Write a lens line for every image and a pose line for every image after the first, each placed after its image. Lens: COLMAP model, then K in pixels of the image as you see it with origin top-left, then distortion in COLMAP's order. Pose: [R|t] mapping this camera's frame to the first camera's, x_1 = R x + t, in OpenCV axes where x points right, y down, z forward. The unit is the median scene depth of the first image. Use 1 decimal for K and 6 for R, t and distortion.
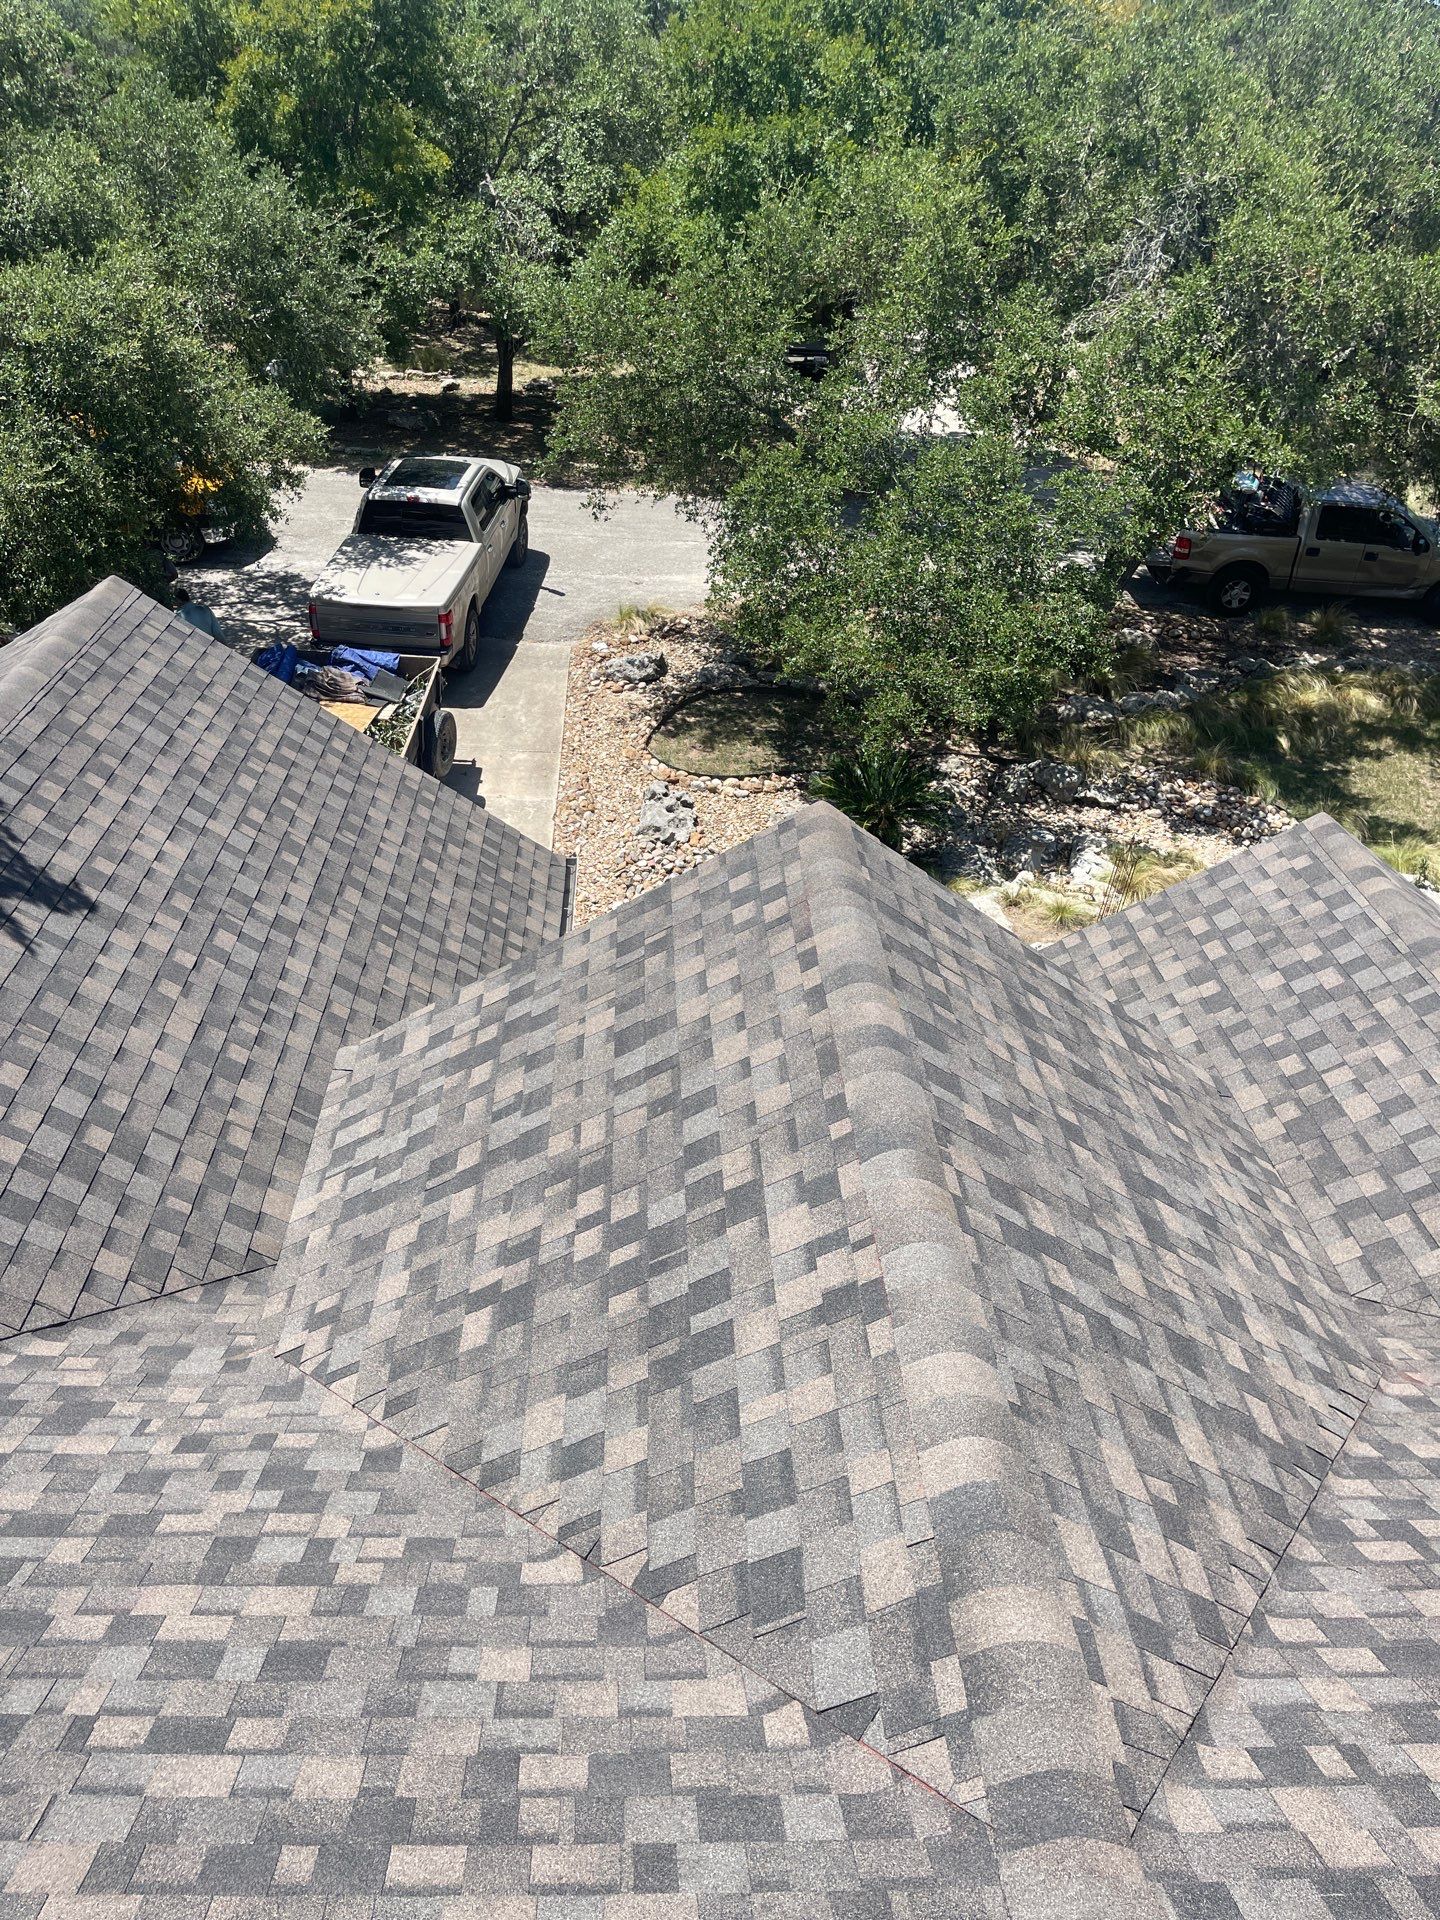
lens RADIAL K [[1475.8, 0, 726.0], [0, 1475.8, 940.0], [0, 0, 1]] dist [0.062854, -0.107104]
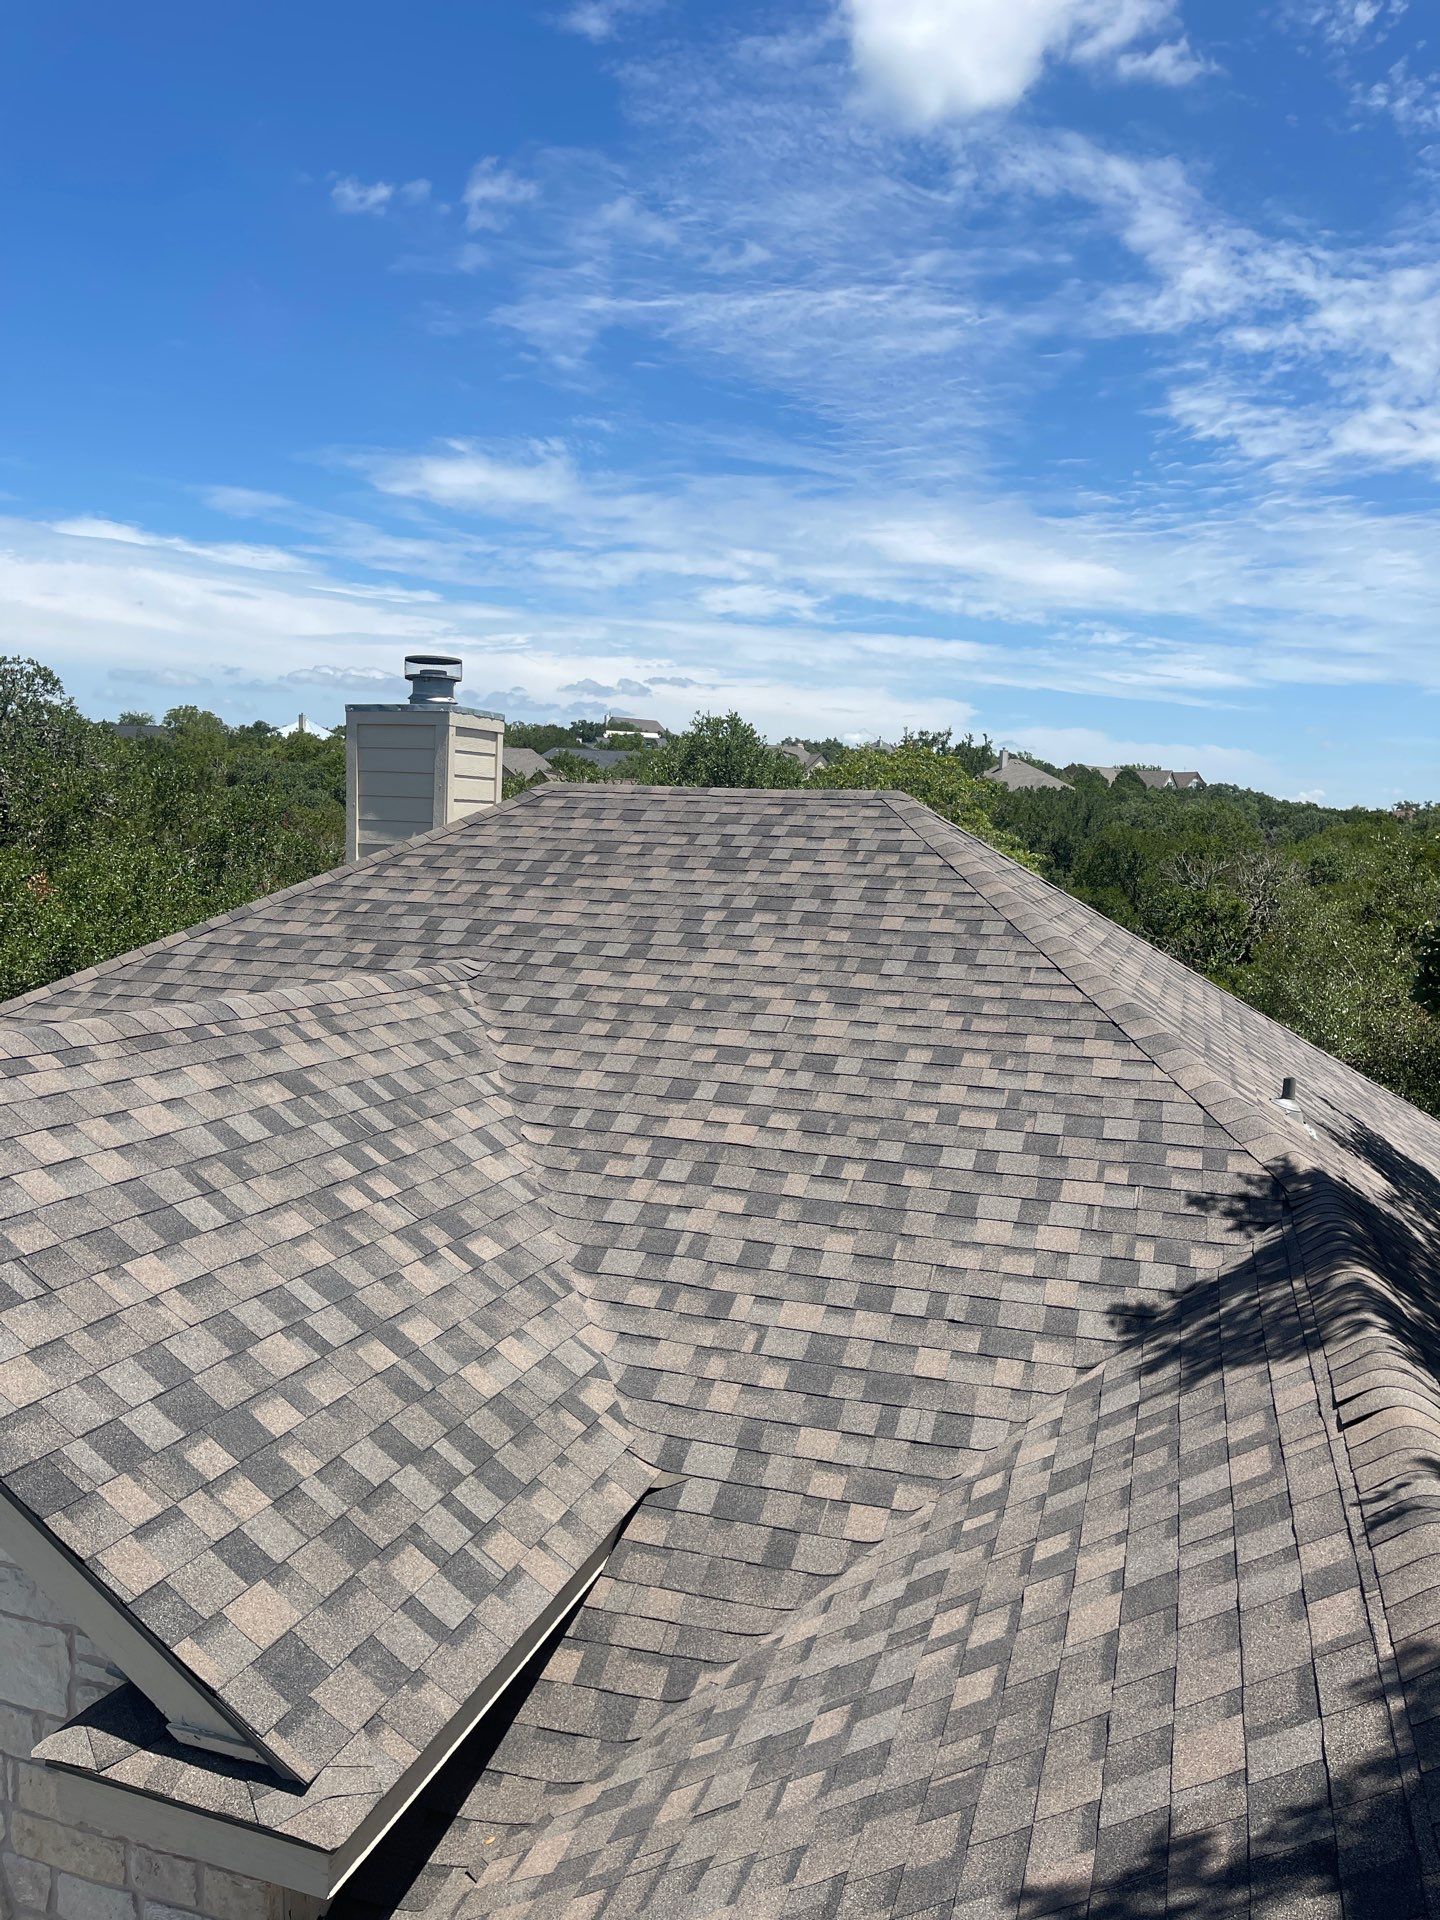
lens RADIAL K [[1475.8, 0, 726.0], [0, 1475.8, 940.0], [0, 0, 1]] dist [0.062854, -0.107104]
pose [[-0.930542, -0.132601, 0.341333, -0.720976], [0.089269, 0.821867, 0.562642, -0.582566], [-0.355137, 0.554032, -0.752945, 1.706434]]
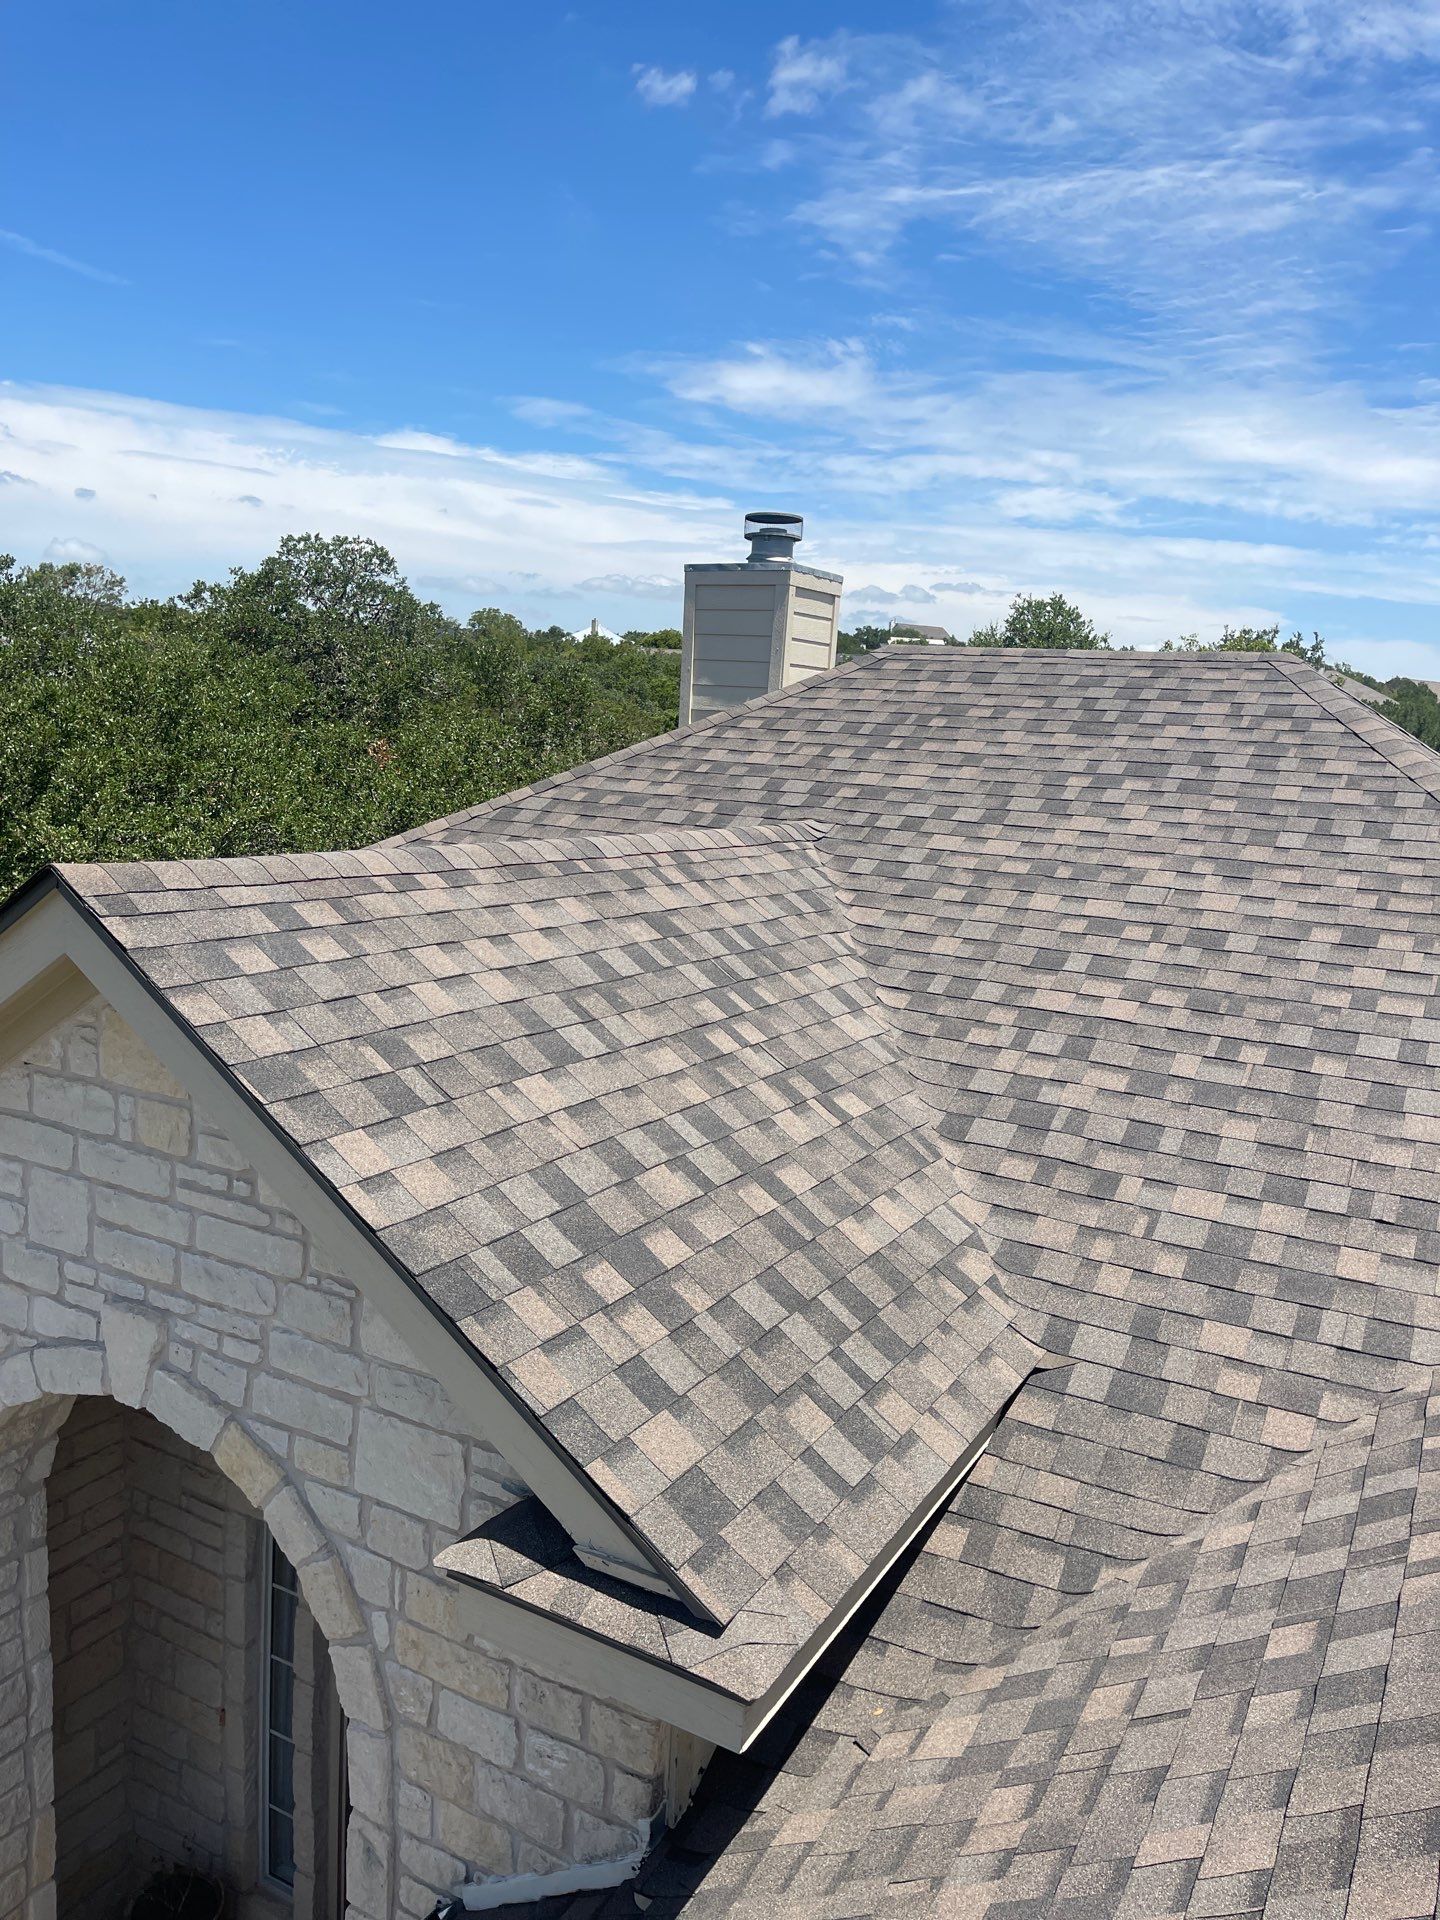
lens RADIAL K [[1472.3, 0, 713.6], [0, 1472.3, 936.5], [0, 0, 1]] dist [0.039052, -0.071103]
pose [[-0.842674, -0.194200, 0.502182, -0.617558], [0.165690, 0.793898, 0.585041, -0.502491], [-0.512296, 0.576205, -0.636820, 1.710247]]
